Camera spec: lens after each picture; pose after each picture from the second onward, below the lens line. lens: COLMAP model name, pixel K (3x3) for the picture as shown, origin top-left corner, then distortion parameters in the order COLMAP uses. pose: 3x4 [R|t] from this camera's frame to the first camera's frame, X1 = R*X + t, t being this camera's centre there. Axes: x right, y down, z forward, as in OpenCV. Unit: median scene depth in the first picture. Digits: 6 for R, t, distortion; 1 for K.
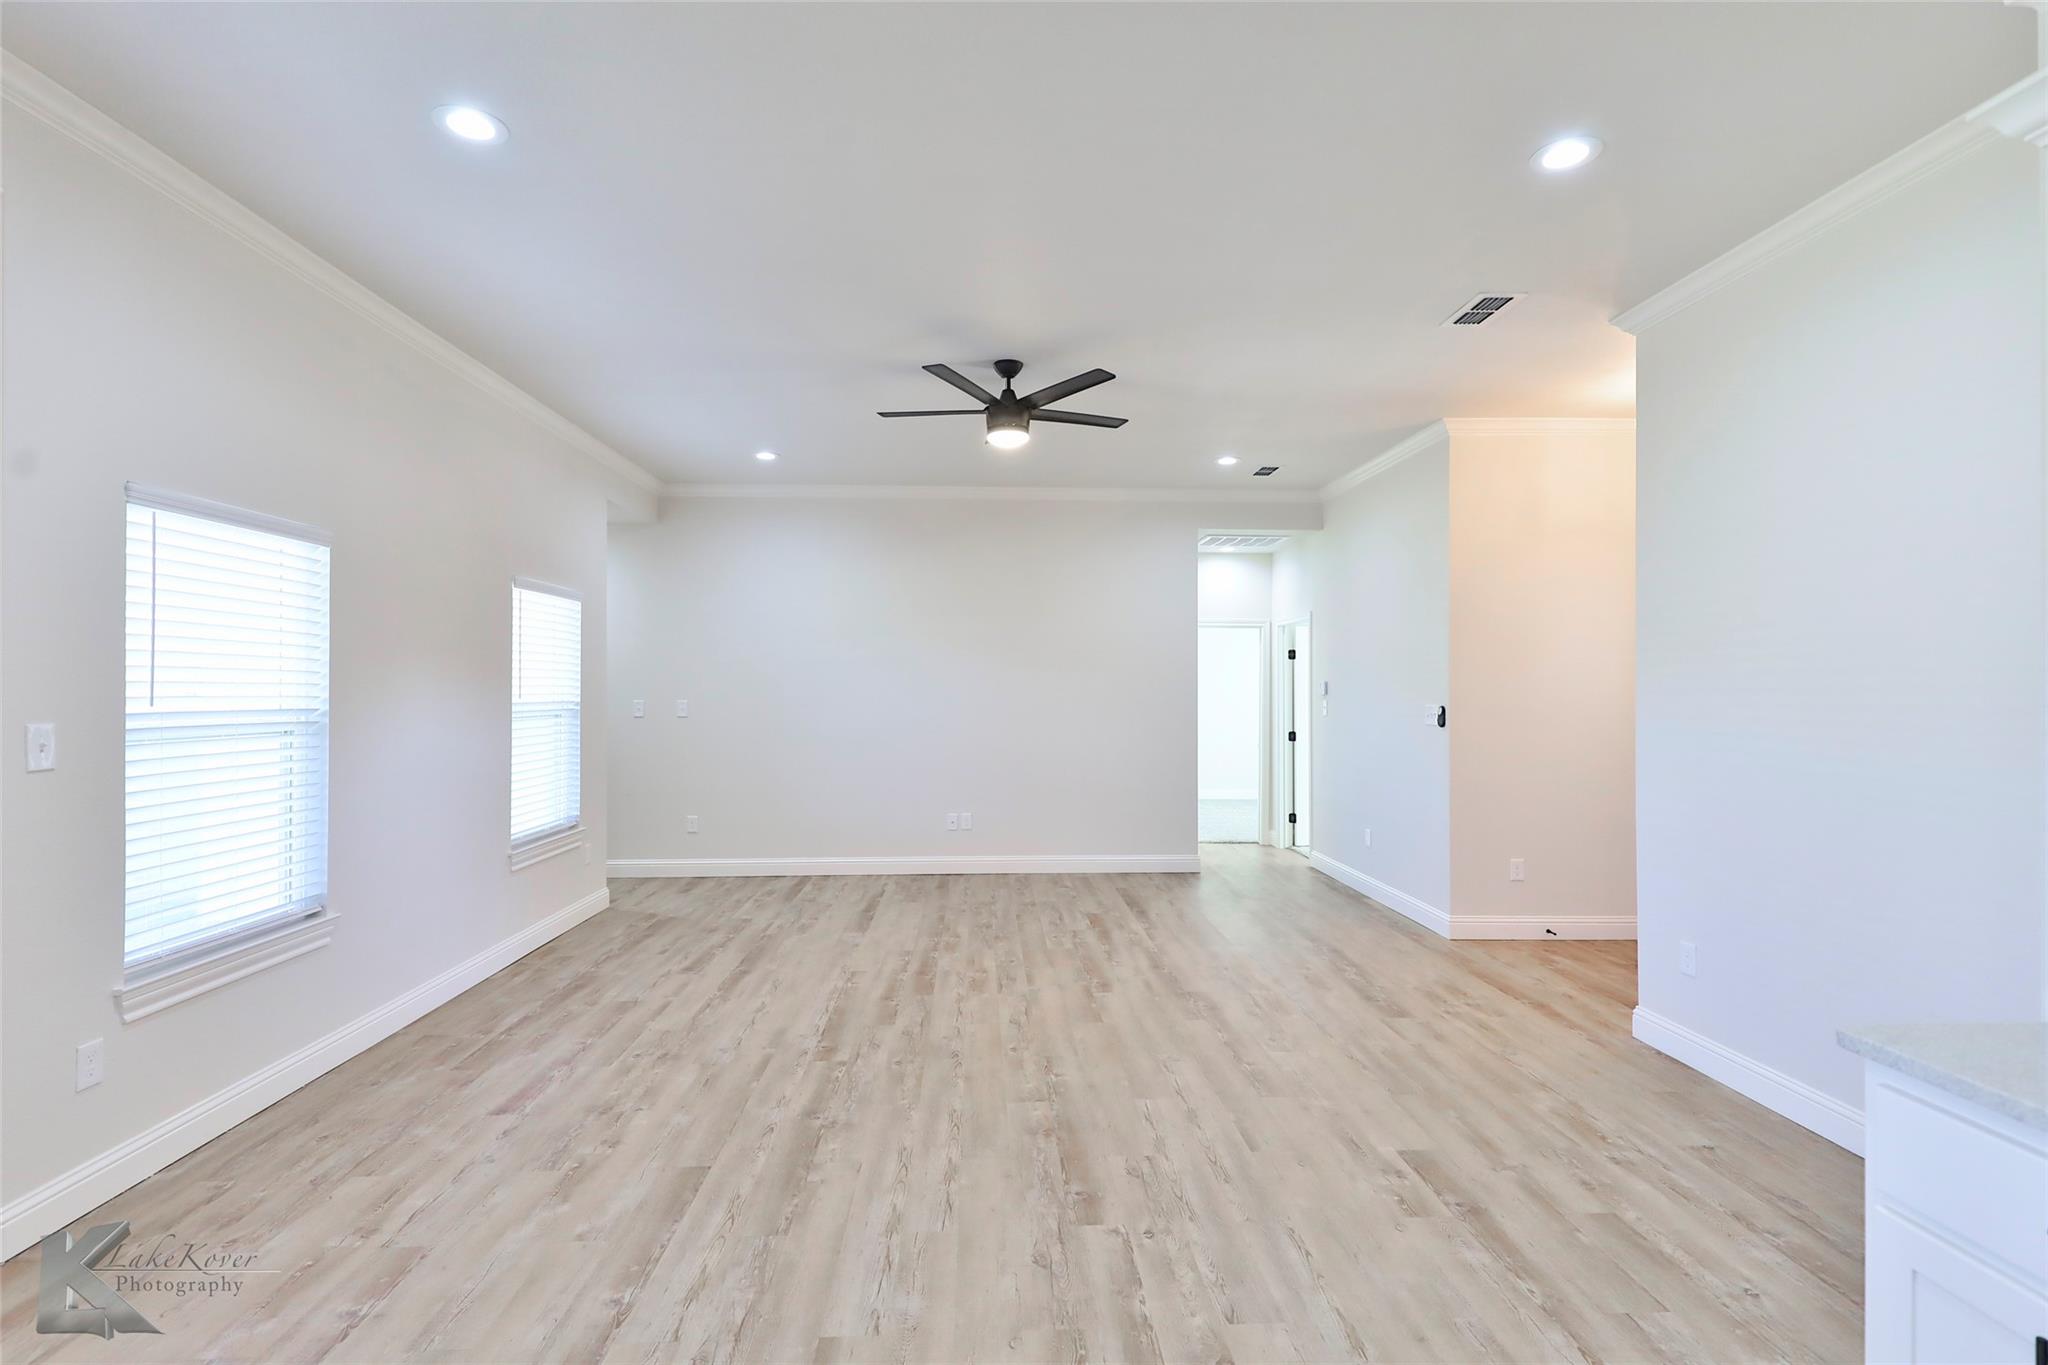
lens RADIAL K [[980.3, 0, 1031.0], [0, 980.3, 681.2], [0, 0, 1]] dist [0.021044, -0.005063]
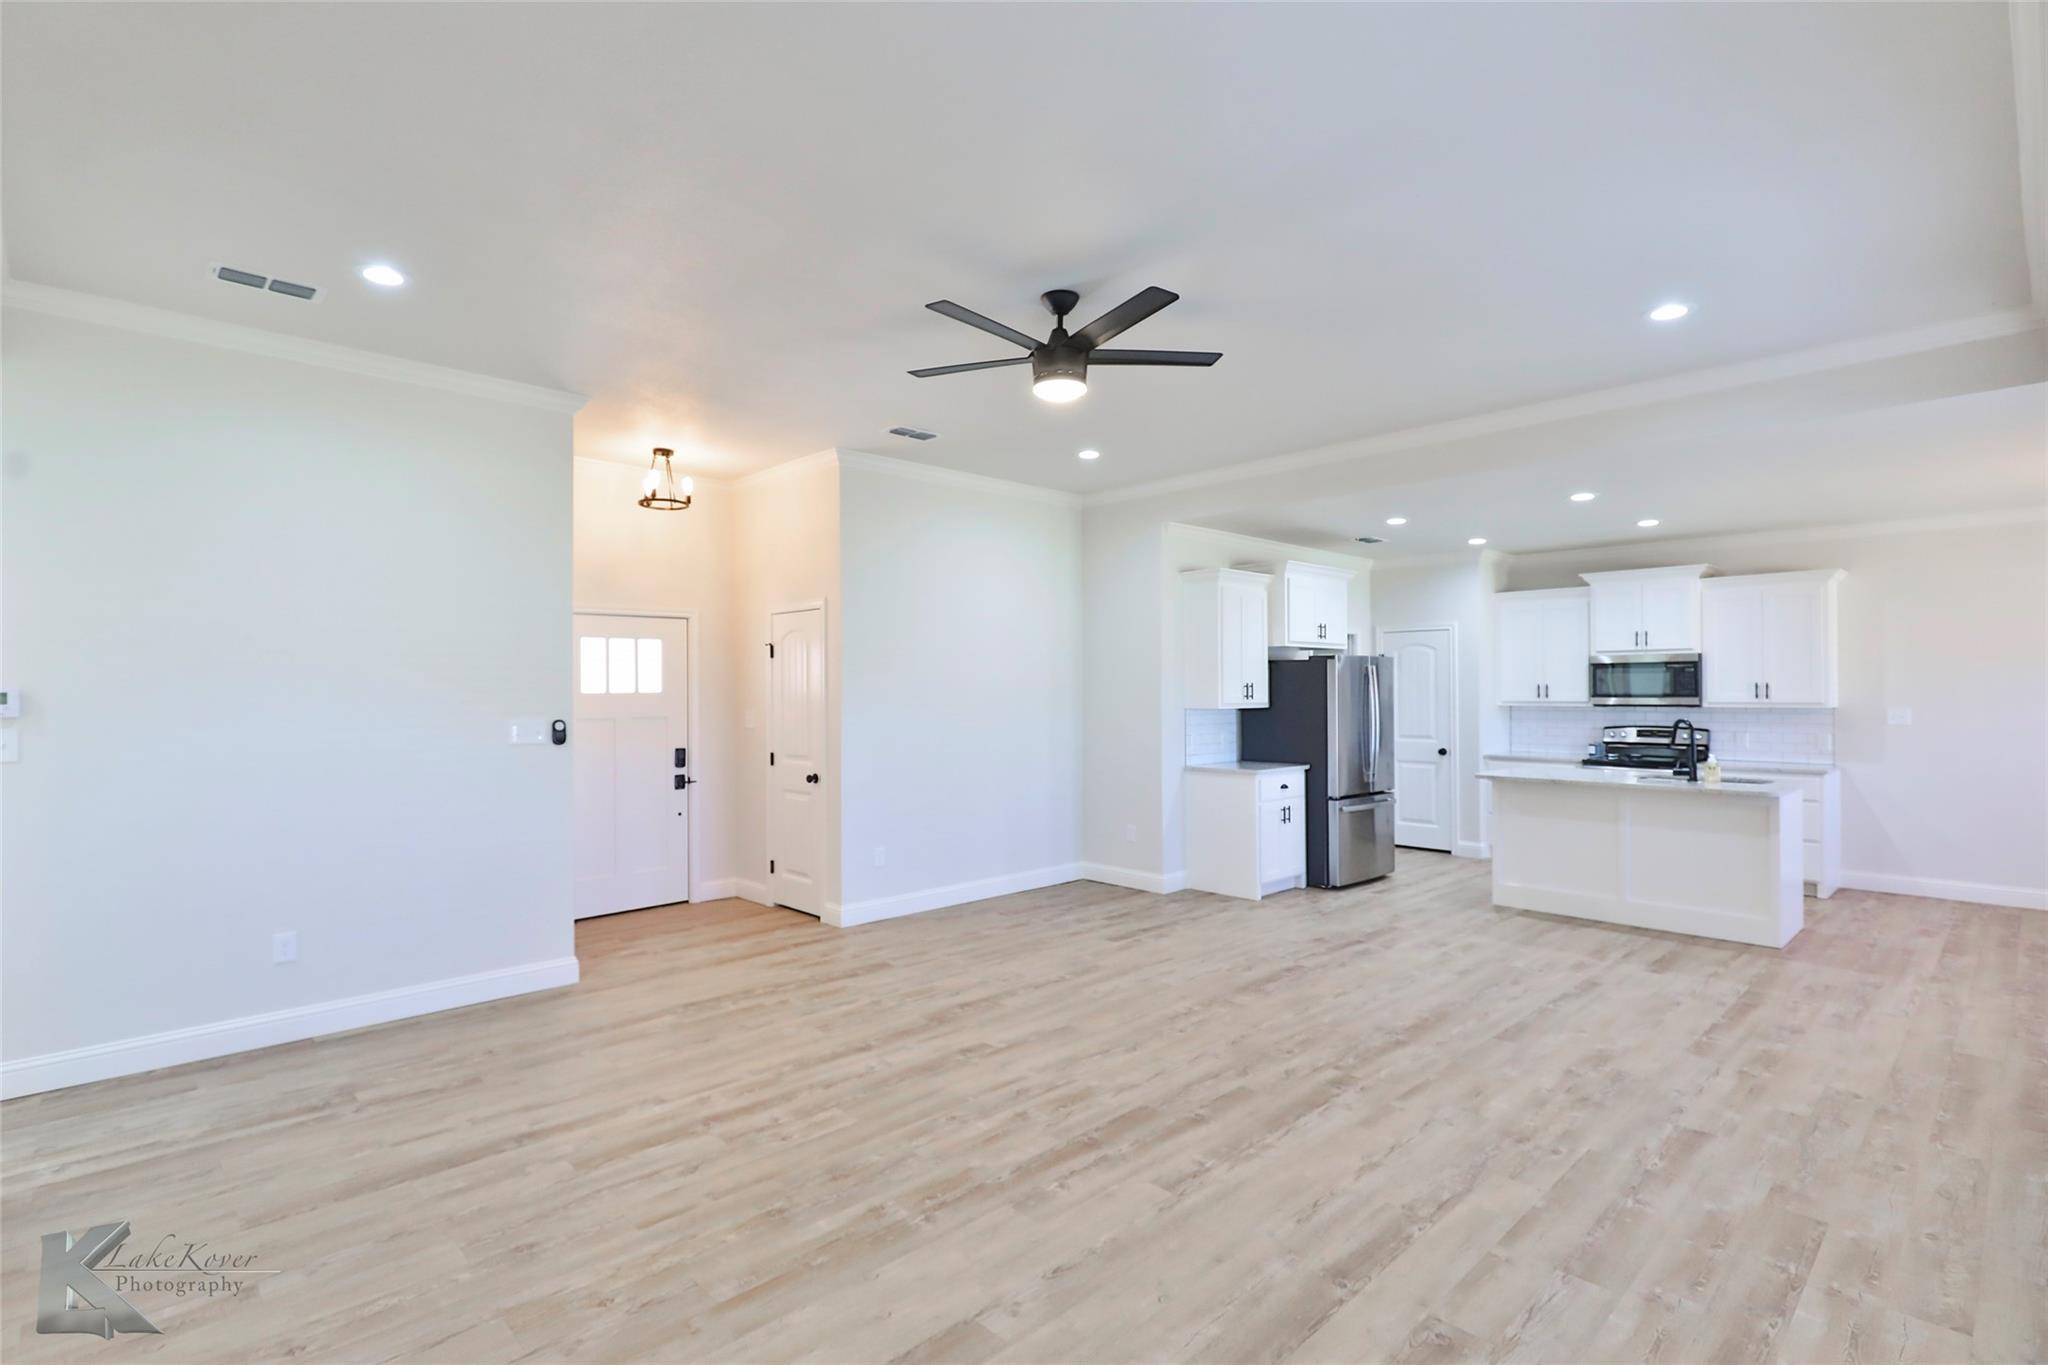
lens RADIAL K [[980.3, 0, 1020.8], [0, 980.3, 690.4], [0, 0, 1]] dist [0.021044, -0.005063]
pose [[-0.655071, -0.001934, 0.755565, -0.789764], [-0.005760, 0.999980, -0.002435, 0.003931], [-0.755546, -0.005947, -0.655069, 2.032511]]
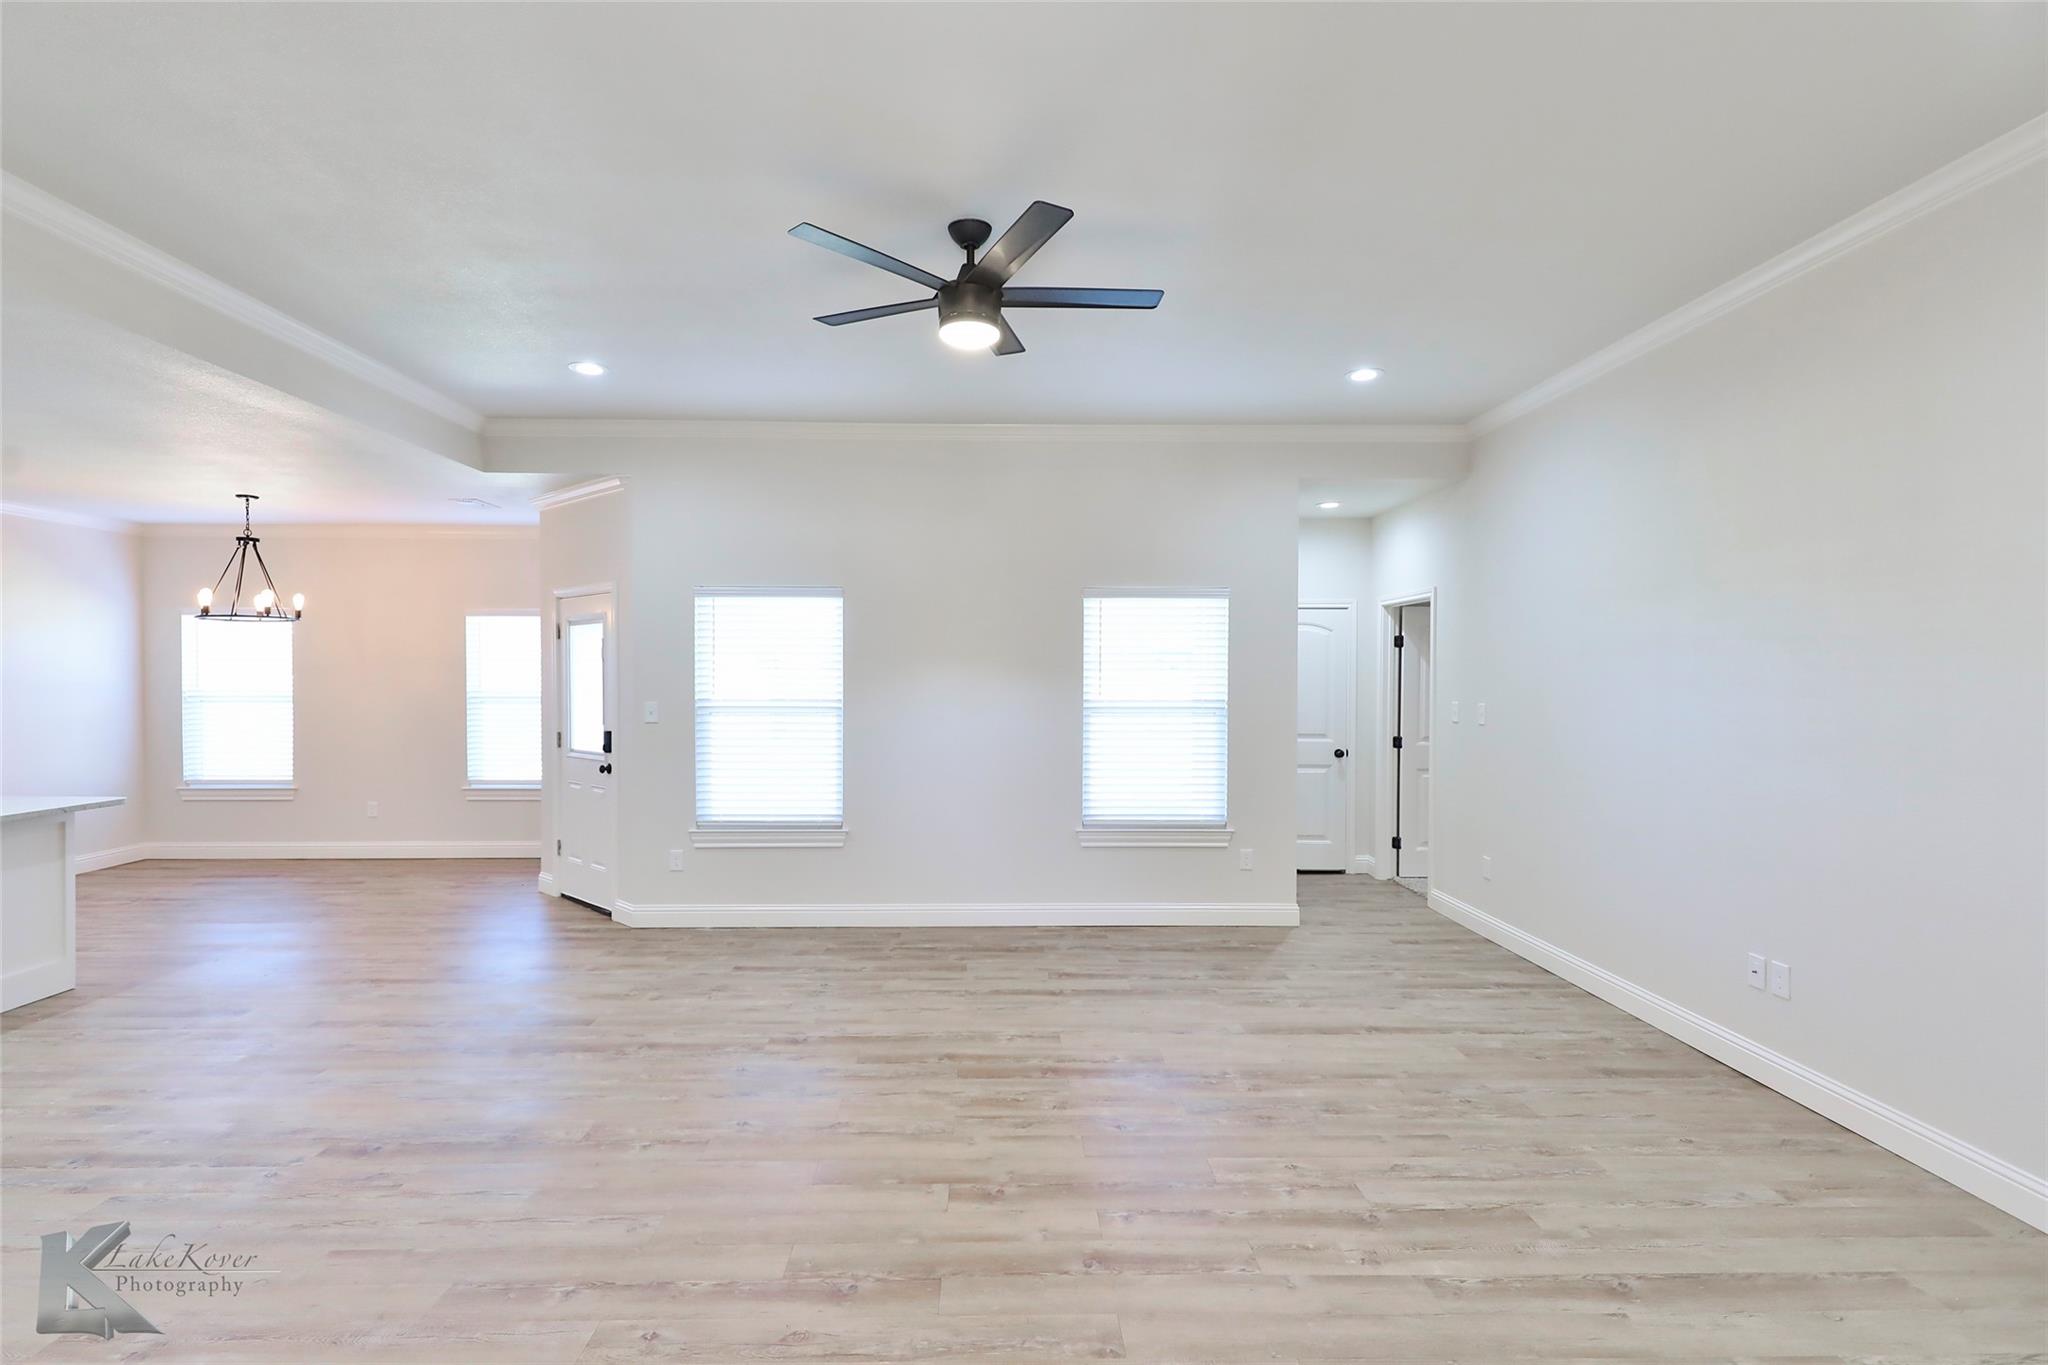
lens RADIAL K [[980.3, 0, 998.4], [0, 980.3, 689.6], [0, 0, 1]] dist [0.021044, -0.005063]
pose [[-0.039629, 0.012191, -0.999140, 0.893442], [0.005399, 0.999914, 0.011986, -0.005646], [0.999200, -0.004919, -0.039692, 1.380695]]
